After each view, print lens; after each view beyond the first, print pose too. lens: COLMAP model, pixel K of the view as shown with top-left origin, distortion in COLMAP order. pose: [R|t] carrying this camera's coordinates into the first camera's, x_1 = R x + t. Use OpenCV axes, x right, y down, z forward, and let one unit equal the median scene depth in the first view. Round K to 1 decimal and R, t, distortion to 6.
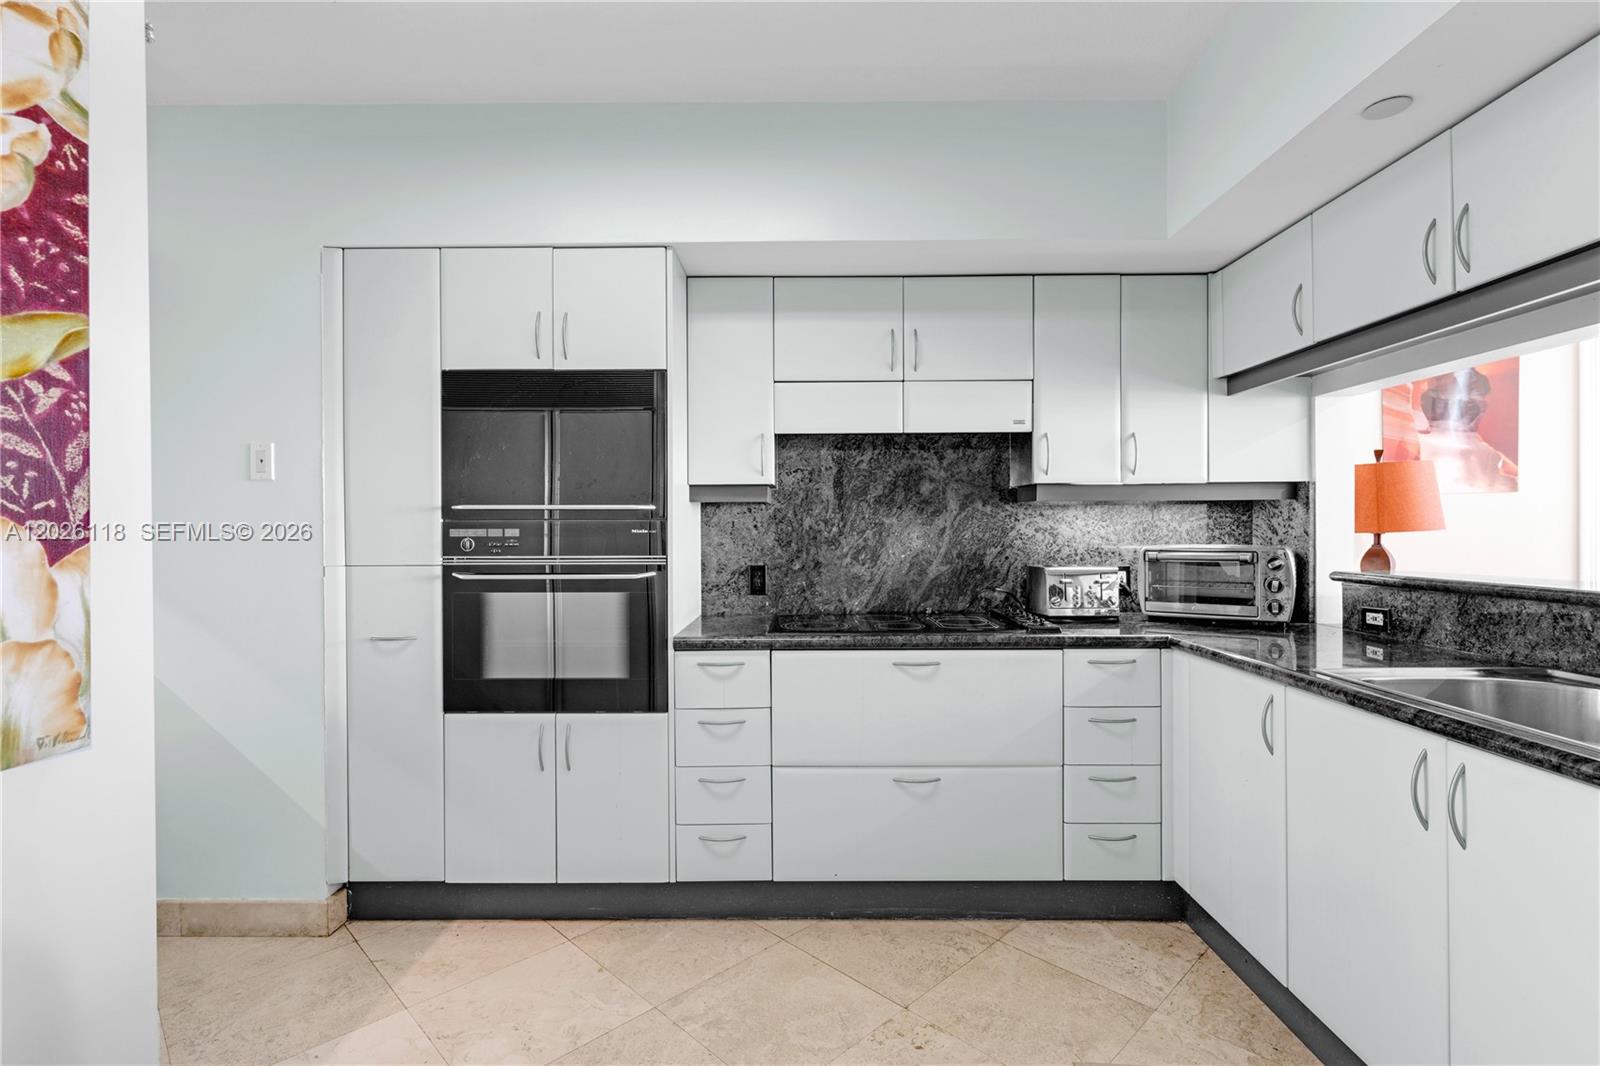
lens RADIAL K [[762.0, 0, 797.6], [0, 762.0, 526.5], [0, 0, 1]] dist [-0.000429, 0.000627]
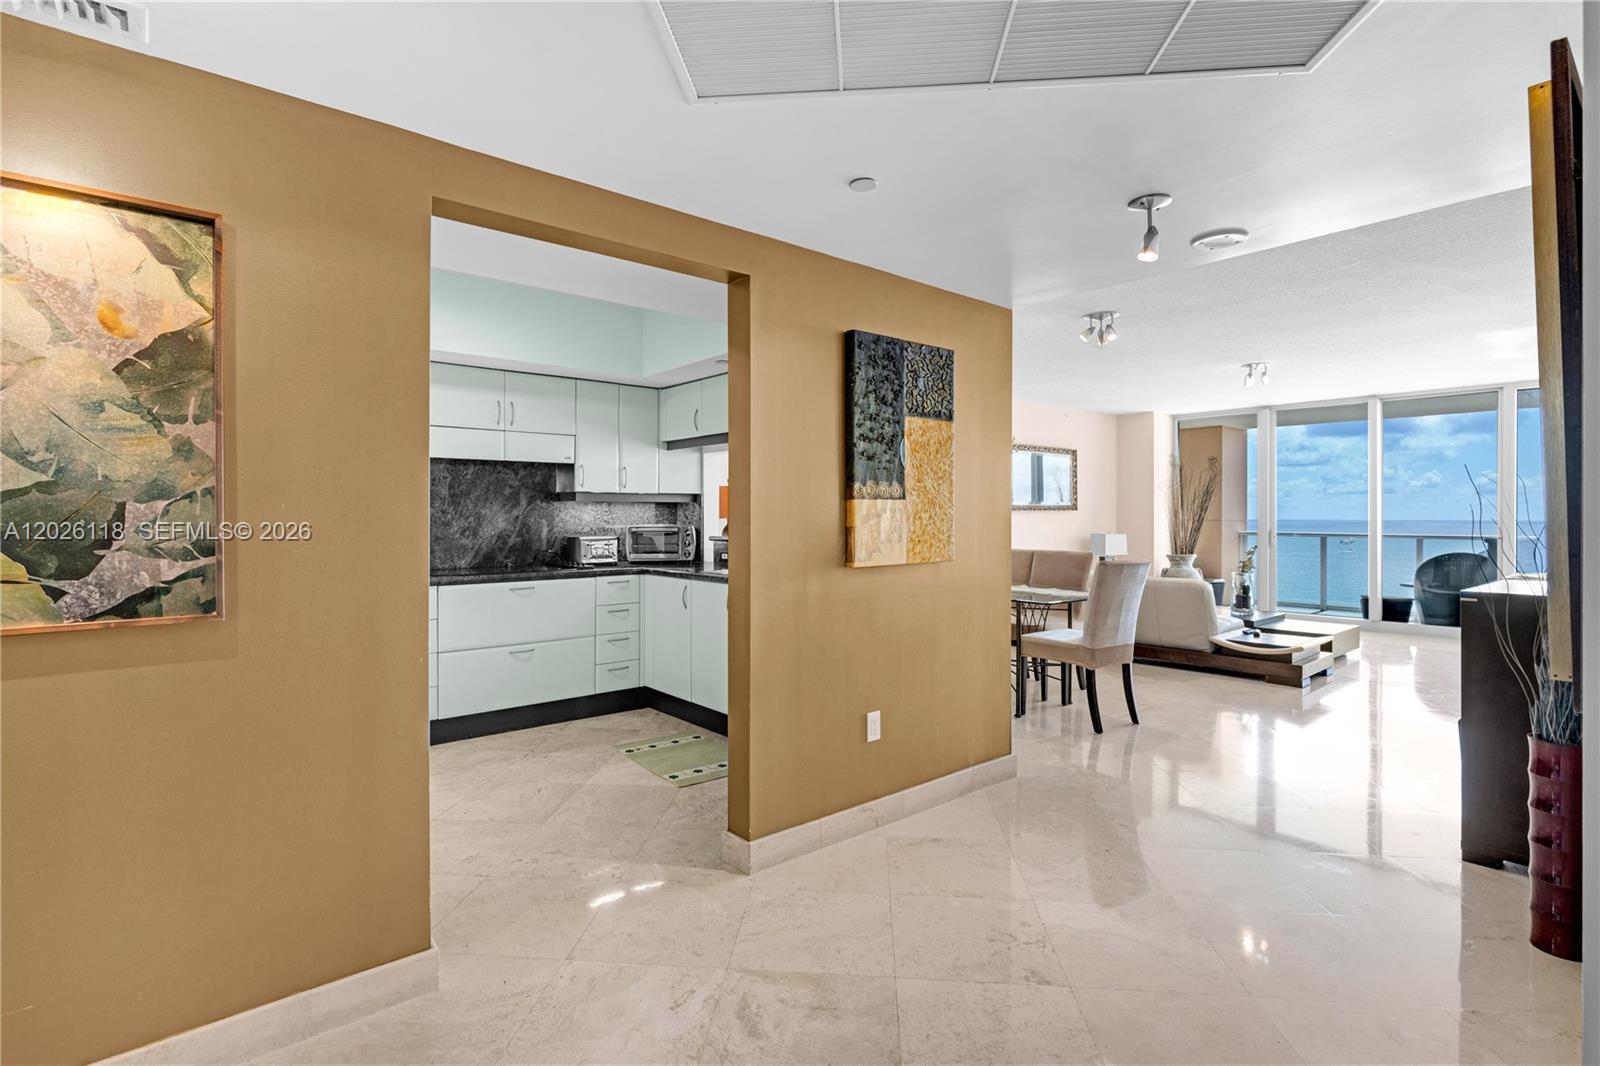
lens RADIAL K [[762.0, 0, 797.6], [0, 762.0, 526.5], [0, 0, 1]] dist [-0.000429, 0.000627]
pose [[0.760742, -0.005725, 0.649029, -0.473521], [-0.005142, 0.999877, 0.014846, -0.002198], [-0.649034, -0.014631, 0.760619, -0.746044]]
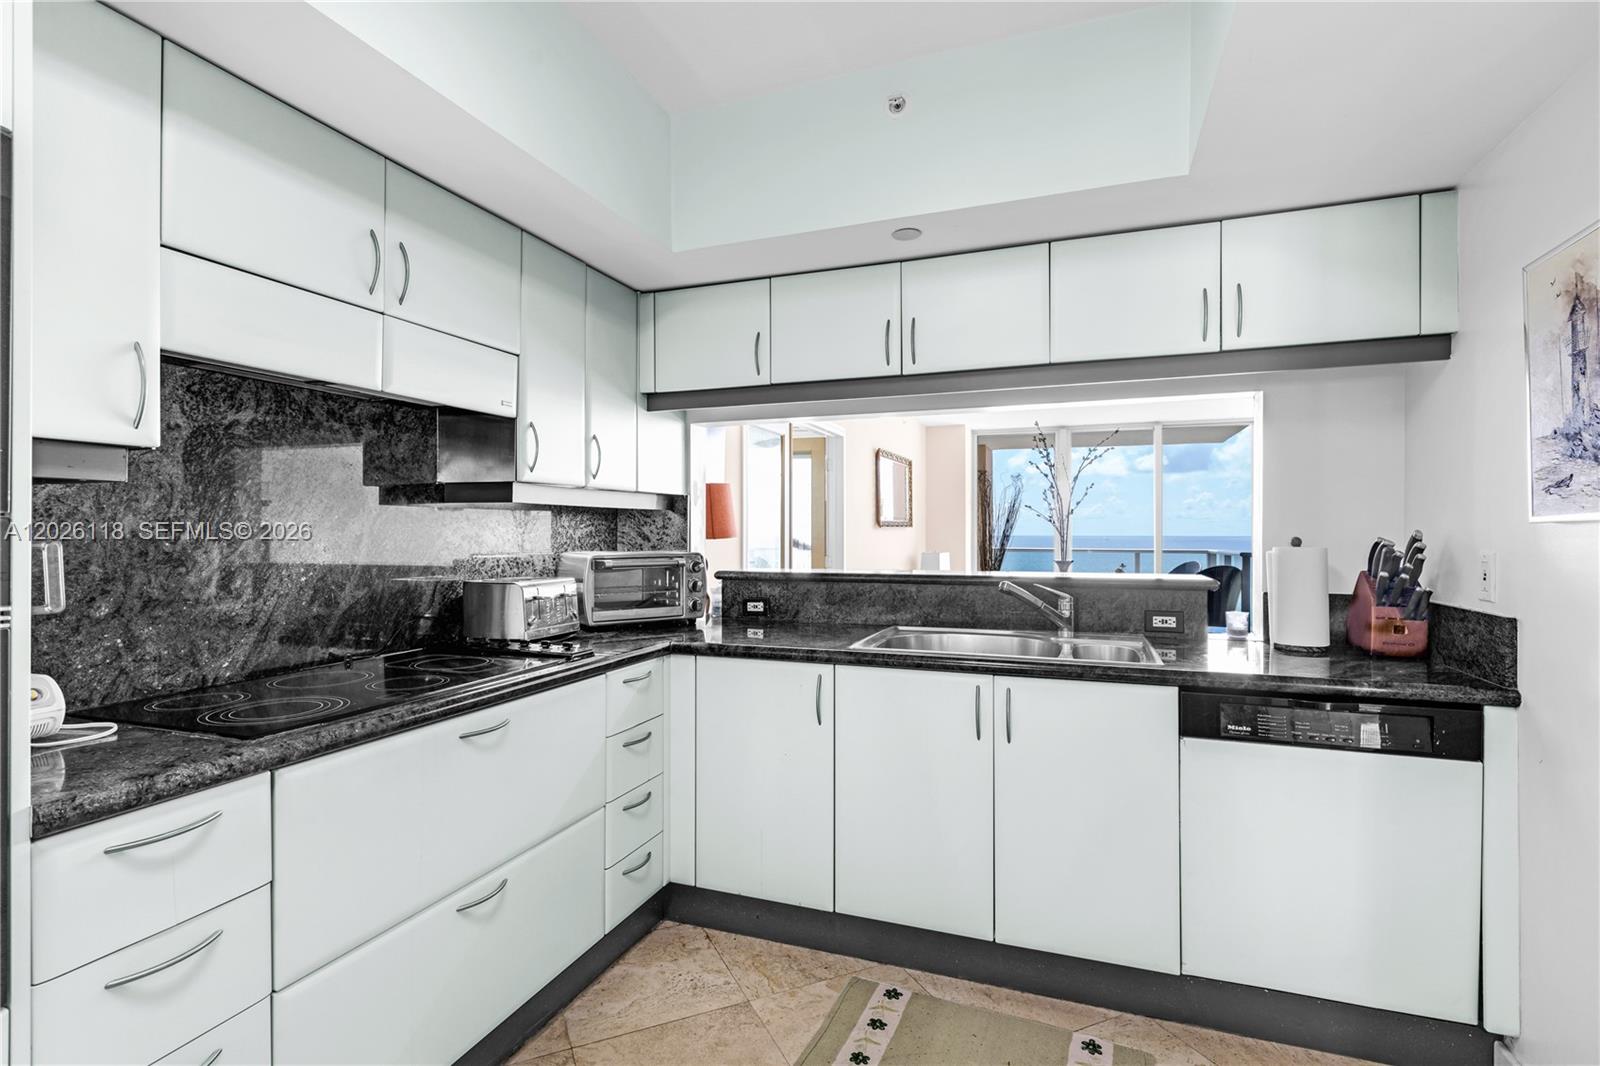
lens RADIAL K [[765.4, 0, 806.7], [0, 765.4, 522.4], [0, 0, 1]] dist [-0.001883, 0.000044]
pose [[0.326383, 0.015663, 0.945108, -0.368028], [-0.004703, 0.999877, -0.014947, -0.001051], [-0.945226, 0.000433, 0.326417, 0.431730]]
